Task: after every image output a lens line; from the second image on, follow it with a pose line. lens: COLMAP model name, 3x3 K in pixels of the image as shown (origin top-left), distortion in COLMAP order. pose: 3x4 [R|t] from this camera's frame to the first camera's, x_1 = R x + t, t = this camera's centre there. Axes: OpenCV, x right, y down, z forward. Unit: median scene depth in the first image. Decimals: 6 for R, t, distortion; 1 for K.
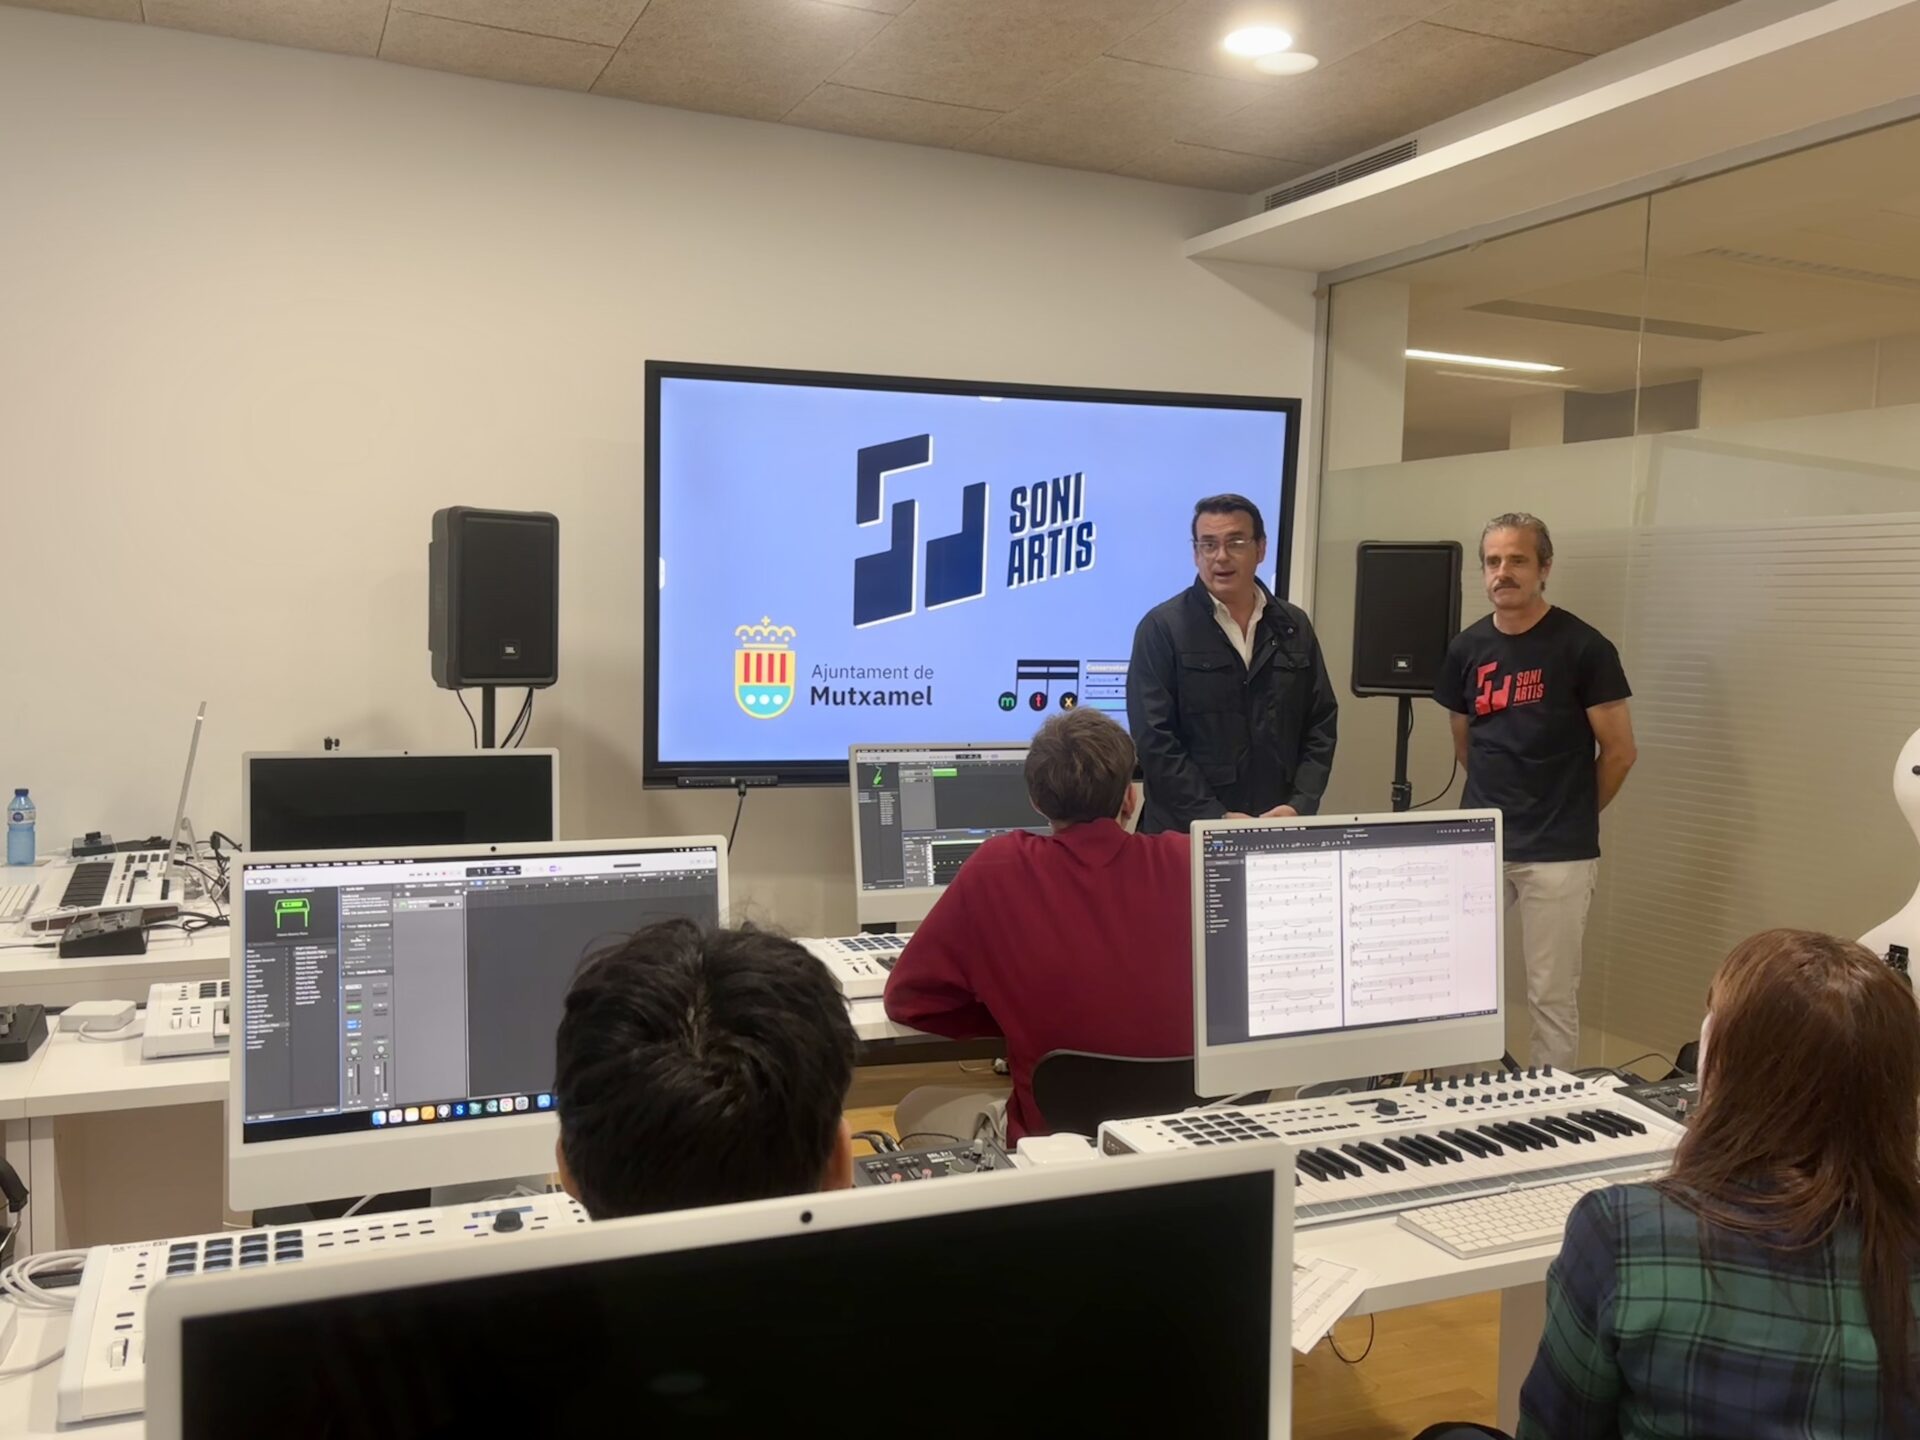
lens RADIAL K [[1592.5, 0, 956.4], [0, 1592.5, 718.1], [0, 0, 1]] dist [0.088563, -0.029811]
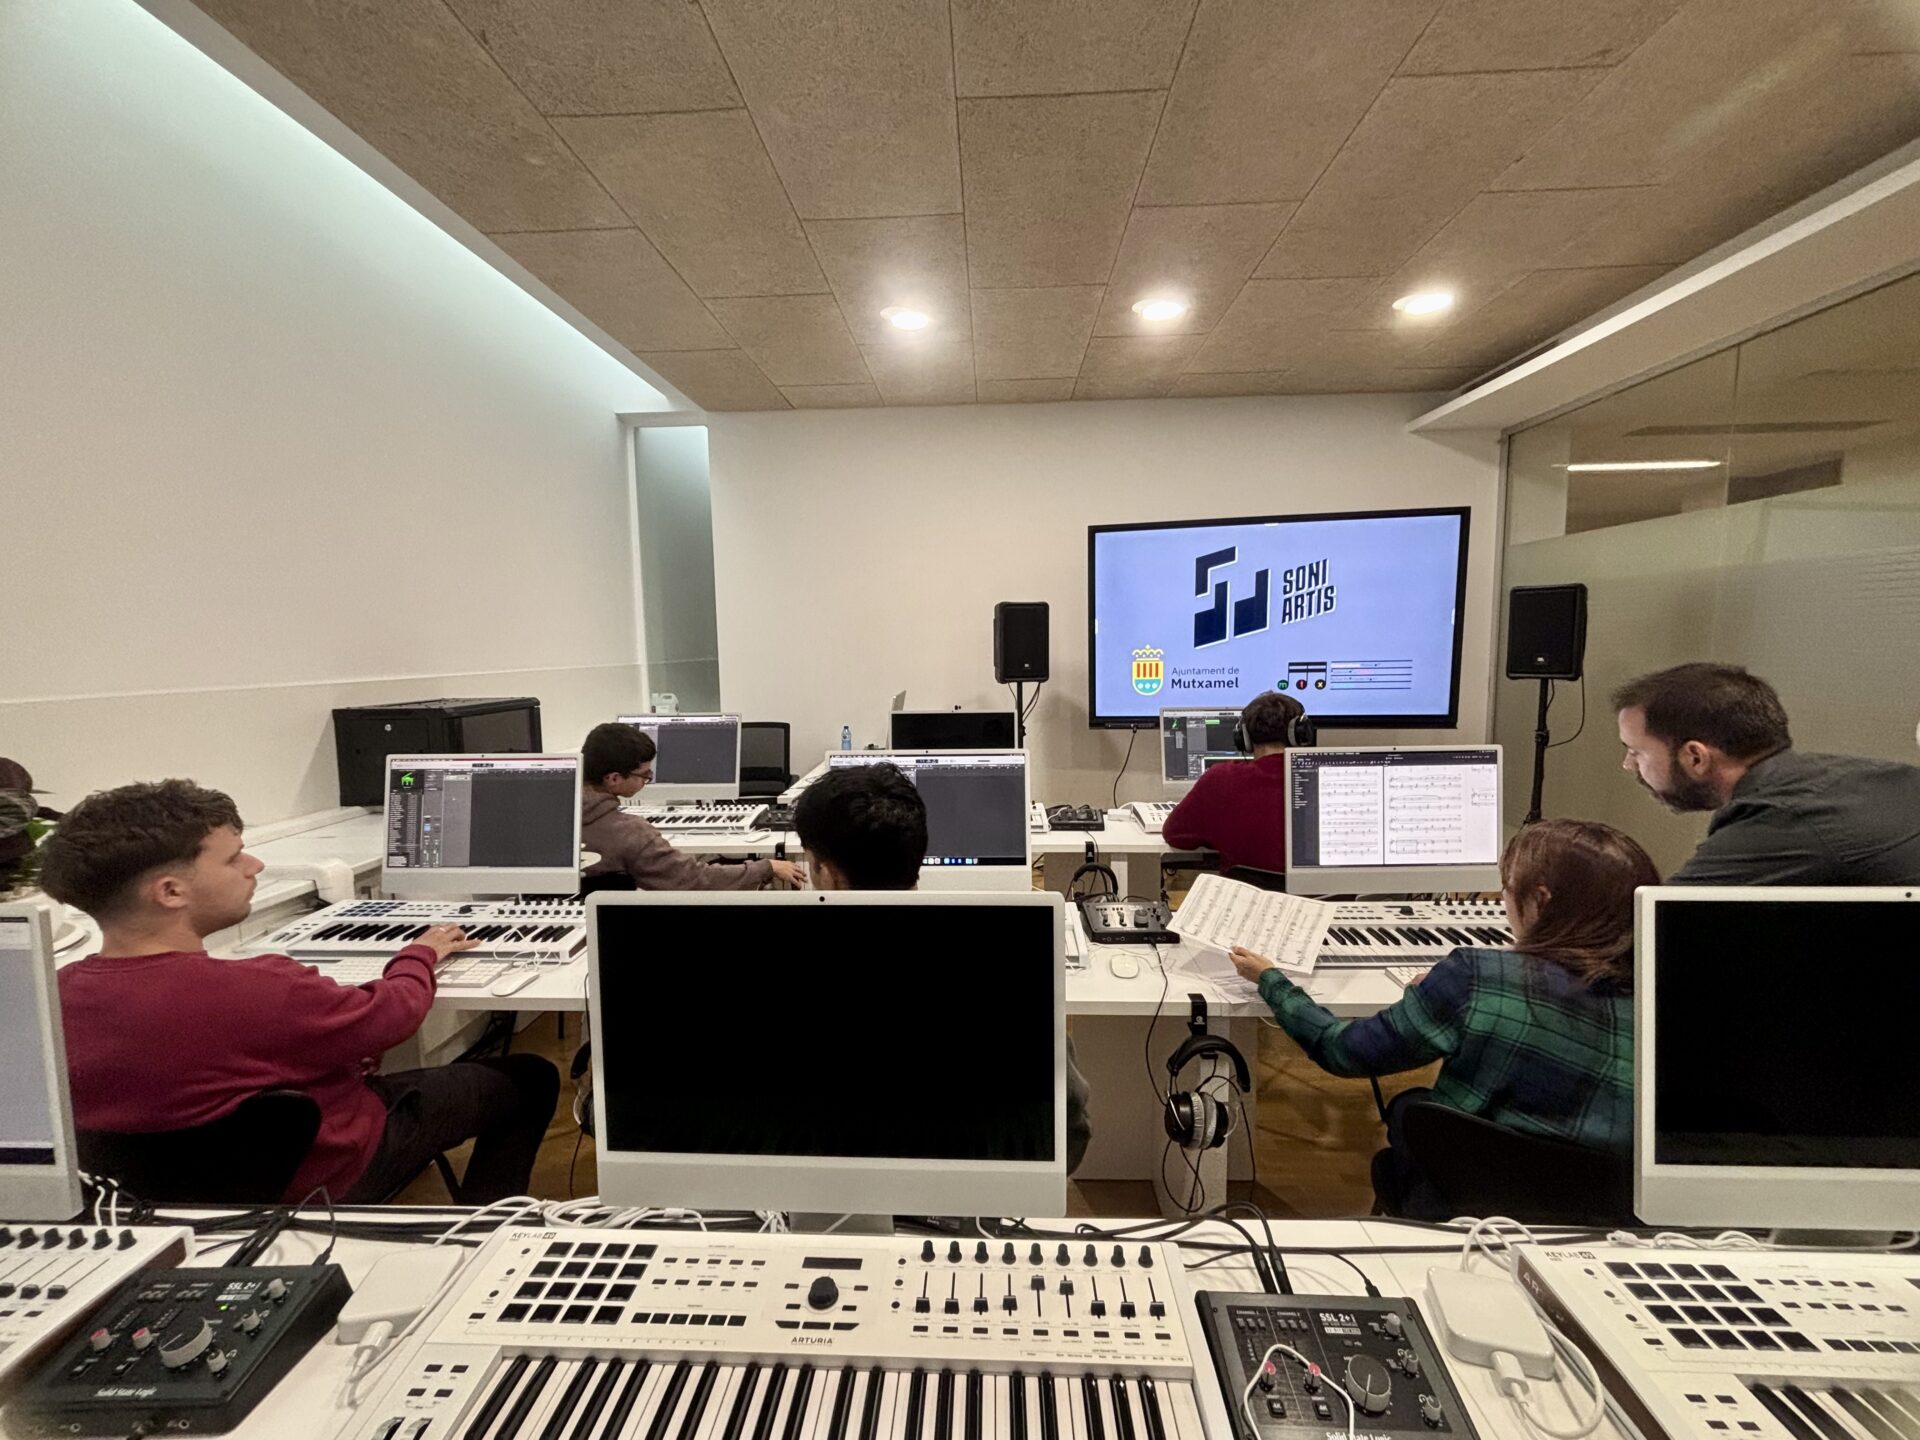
lens RADIAL K [[775.9, 0, 958.3], [0, 775.9, 713.6], [0, 0, 1]] dist [0.001125, 0.000952]
pose [[0.890469, 0.001946, -0.455040, 0.119986], [0.008293, 0.999755, 0.020502, 0.001537], [0.454969, -0.022030, 0.890235, 0.010610]]
